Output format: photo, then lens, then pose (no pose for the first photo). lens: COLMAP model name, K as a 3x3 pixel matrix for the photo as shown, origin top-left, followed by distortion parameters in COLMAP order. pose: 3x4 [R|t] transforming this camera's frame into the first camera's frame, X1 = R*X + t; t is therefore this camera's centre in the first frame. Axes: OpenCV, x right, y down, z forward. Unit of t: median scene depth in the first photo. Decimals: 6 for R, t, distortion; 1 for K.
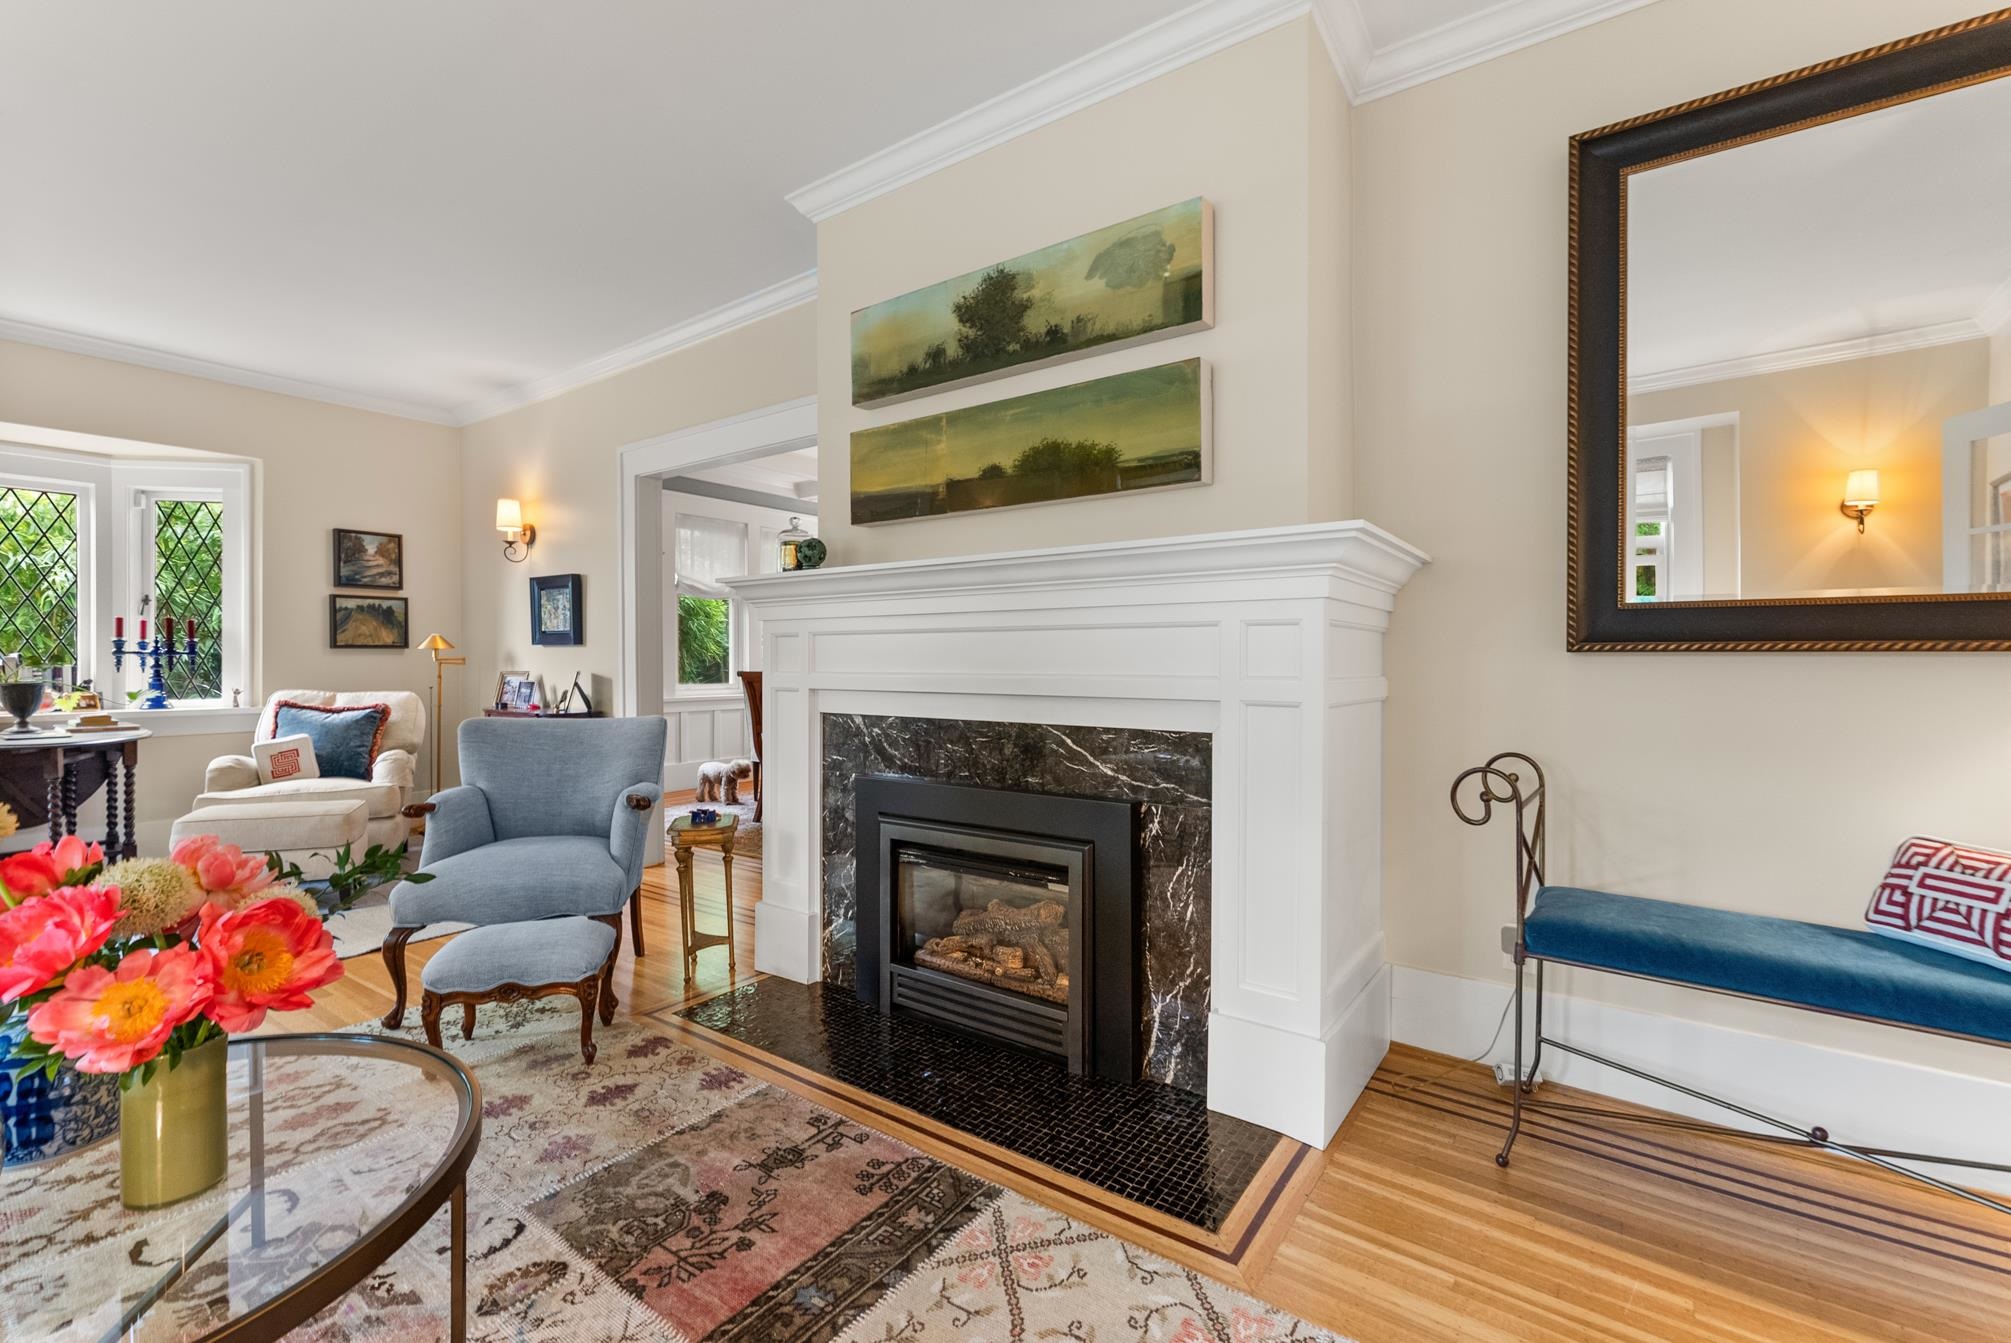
lens RADIAL K [[867.3, 0, 1005.5], [0, 867.3, 671.5], [0, 0, 1]] dist [-0.007991, -0.000086]
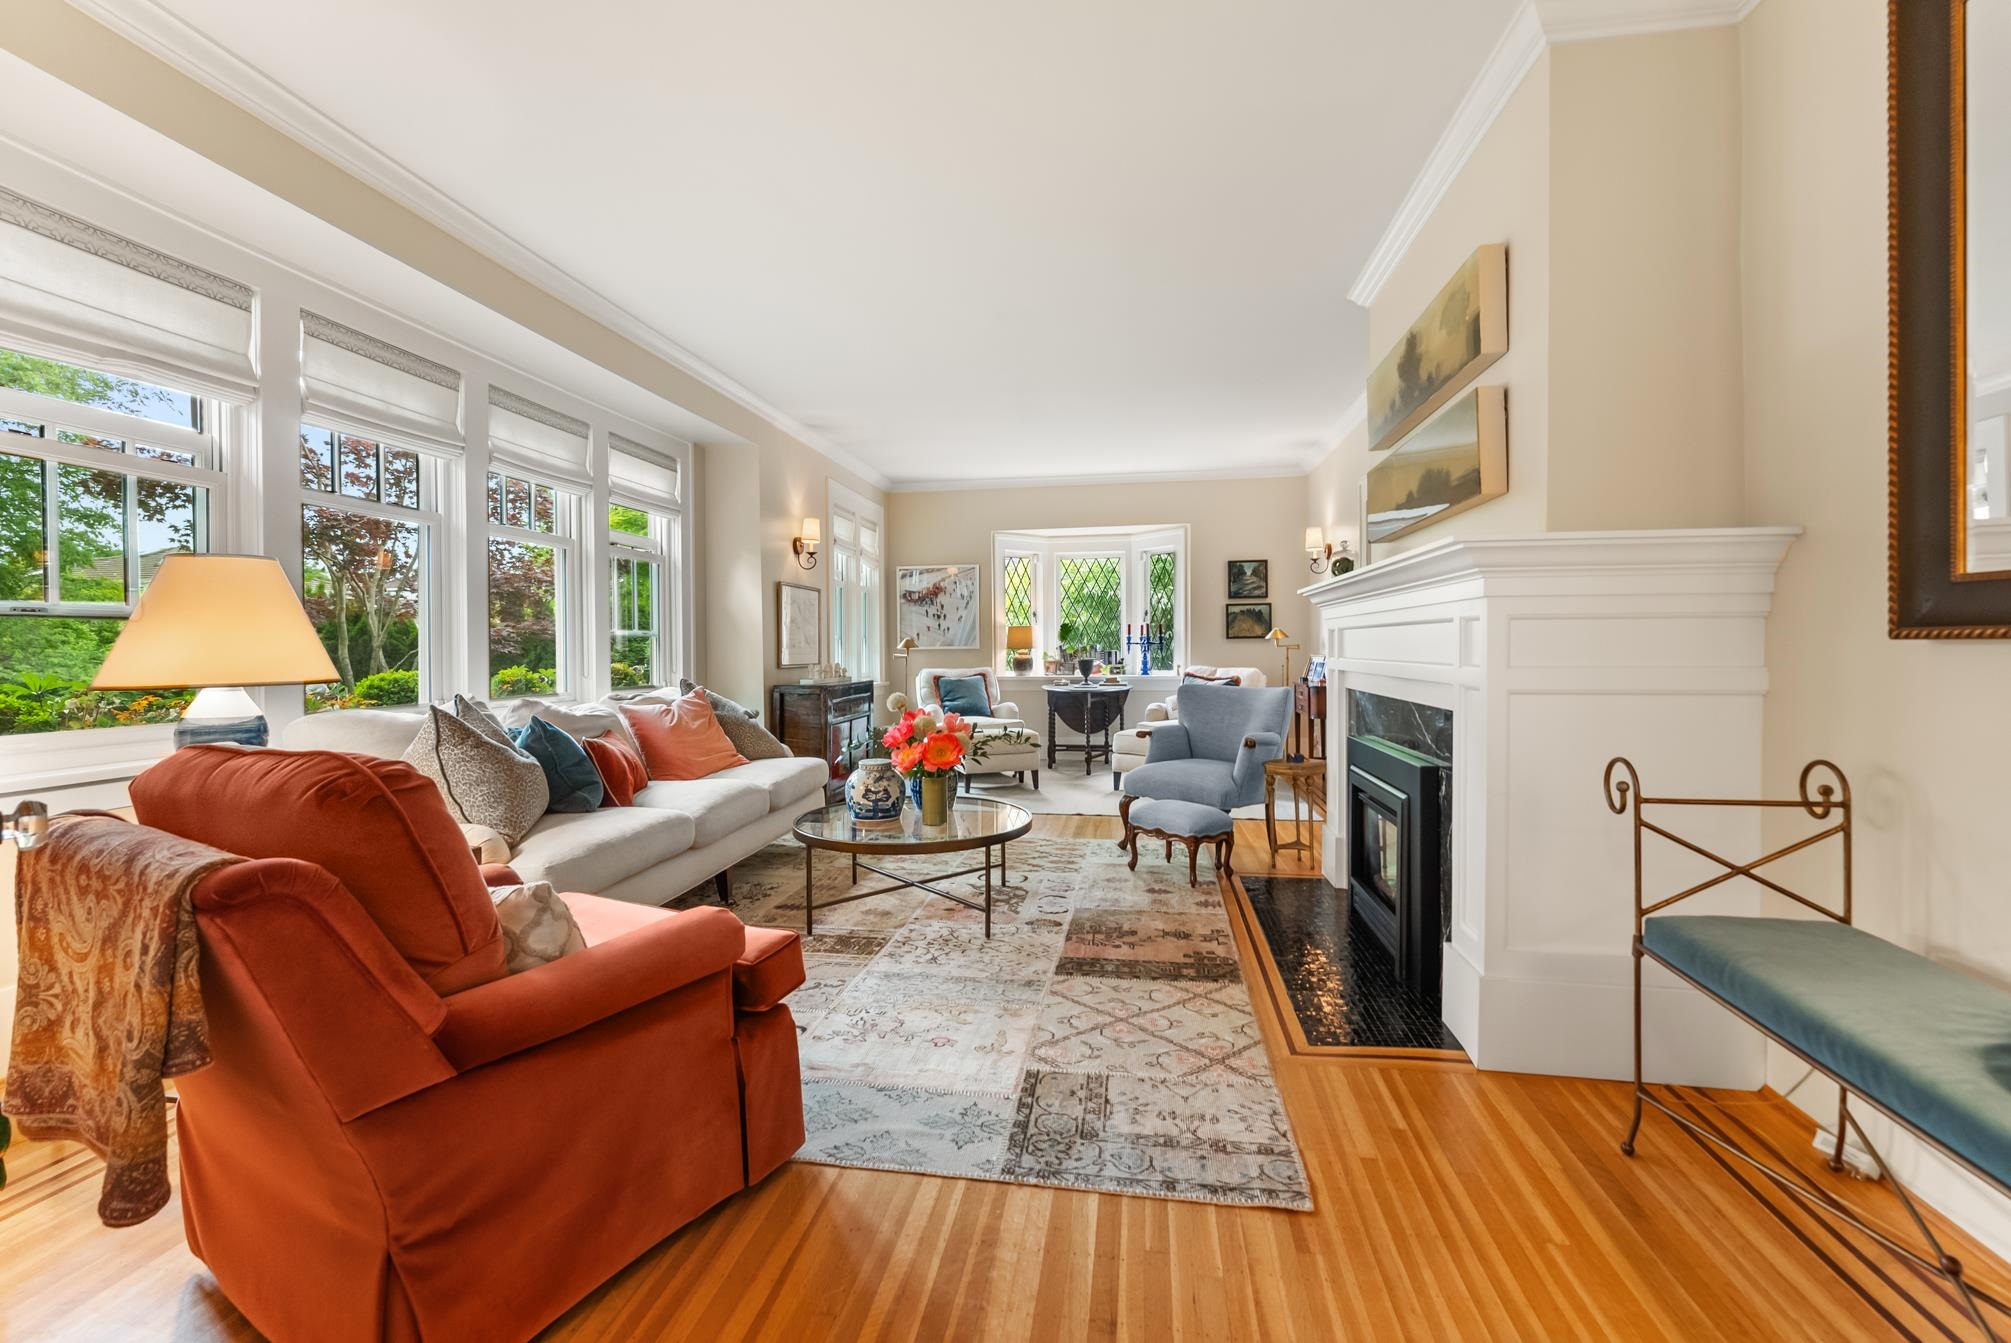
lens RADIAL K [[858.8, 0, 1005.5], [0, 858.8, 671.5], [0, 0, 1]] dist [-0.001088, -0.000217]
pose [[0.444837, 0.020479, -0.895377, 0.880363], [0.001077, 0.999726, 0.023401, -0.011961], [0.895611, -0.011374, 0.444693, -0.069001]]
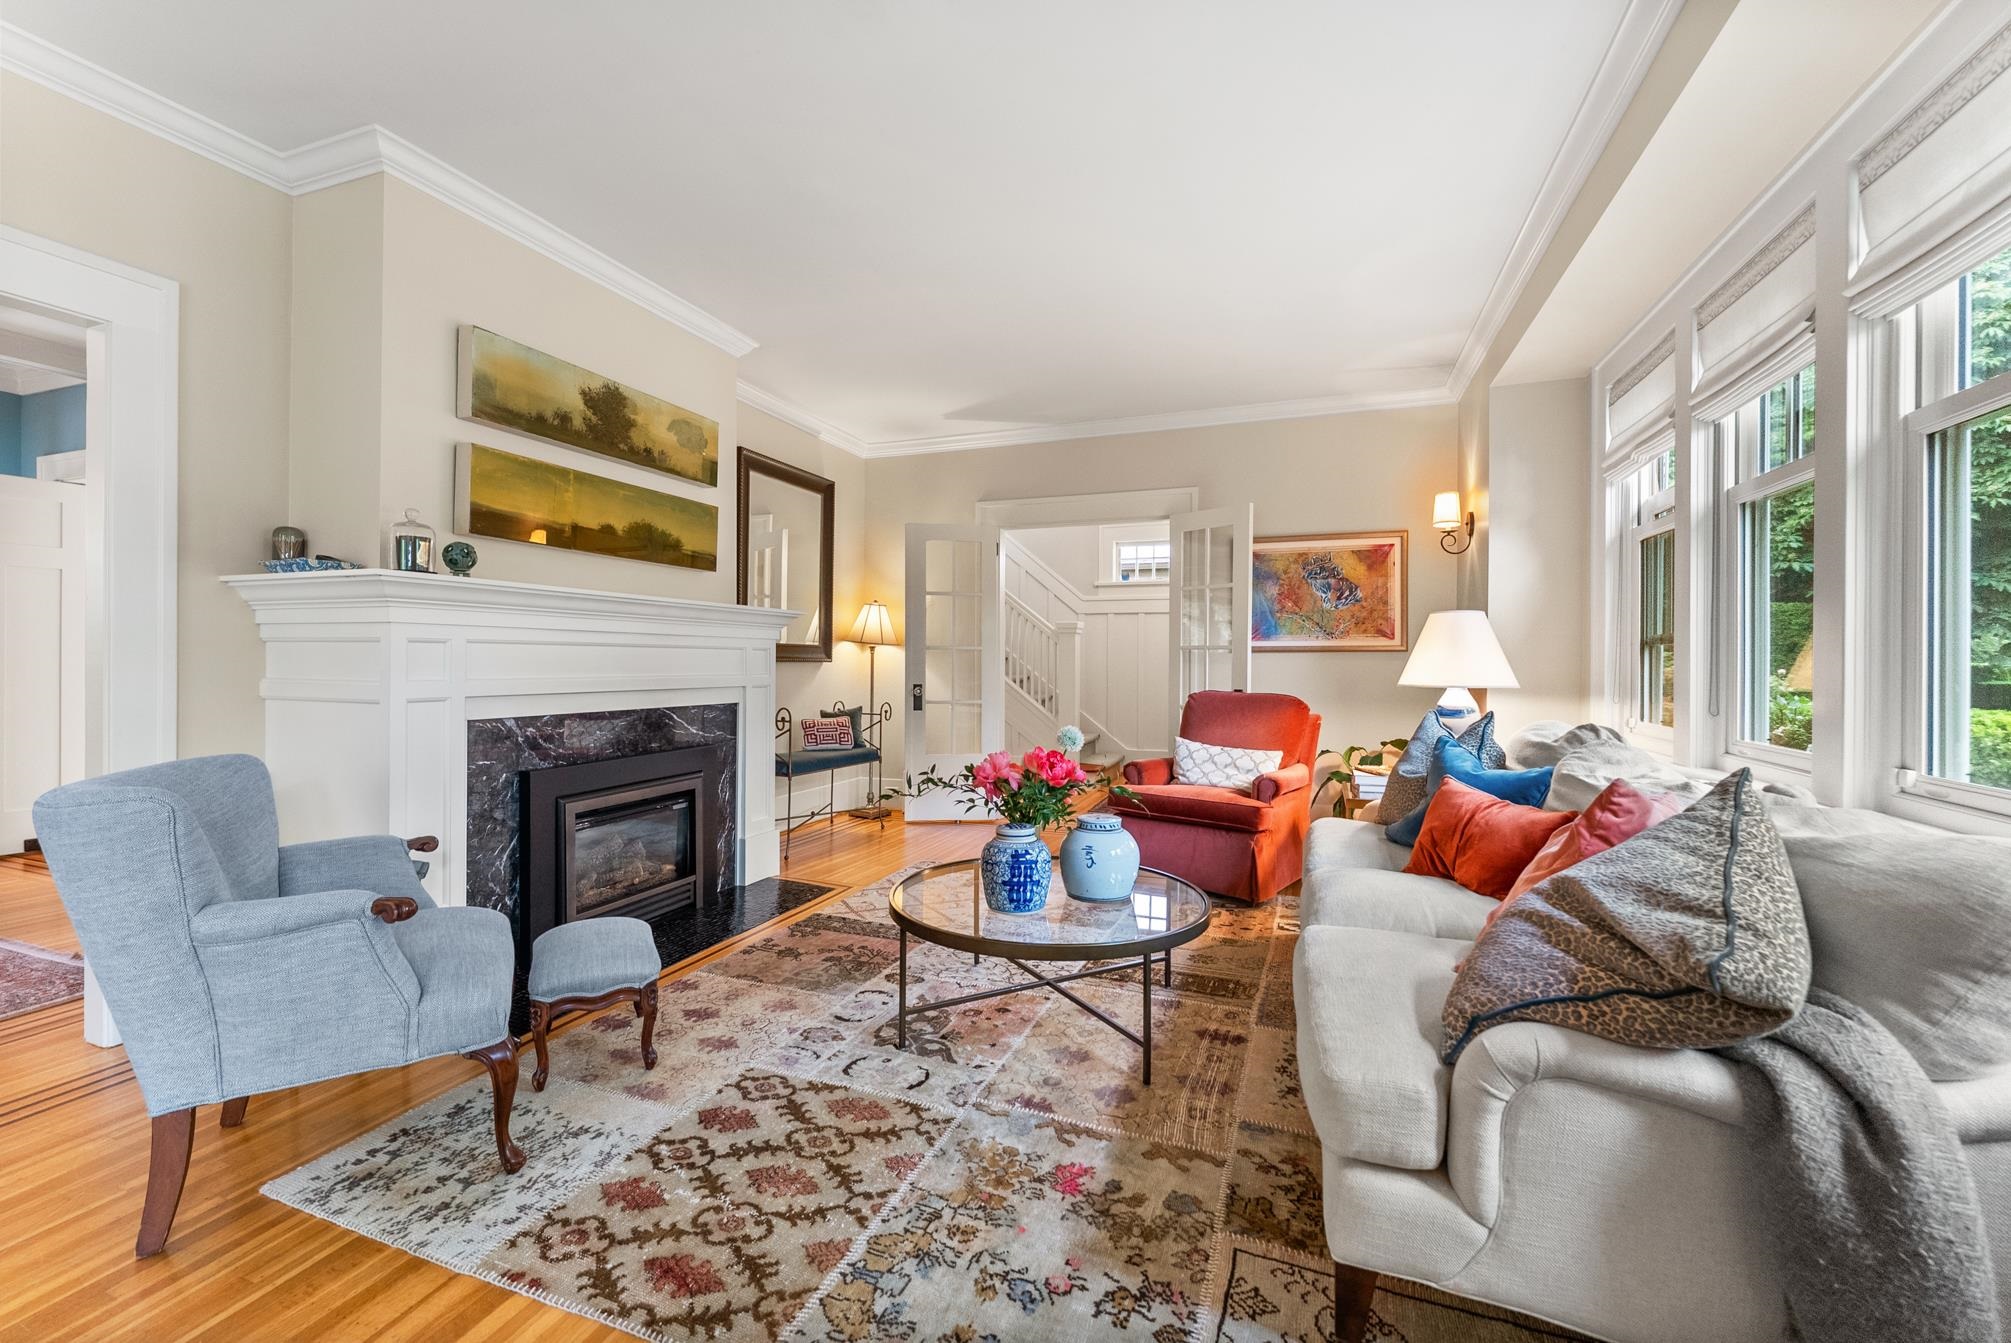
lens RADIAL K [[818.0, 0, 1006.7], [0, 818.0, 659.3], [0, 0, 1]] dist [0.000050, 0.000007]
pose [[-0.260036, -0.006407, 0.965578, -1.524130], [-0.003979, 0.999977, 0.005564, -0.036369], [-0.965591, -0.002395, -0.260055, 0.774189]]
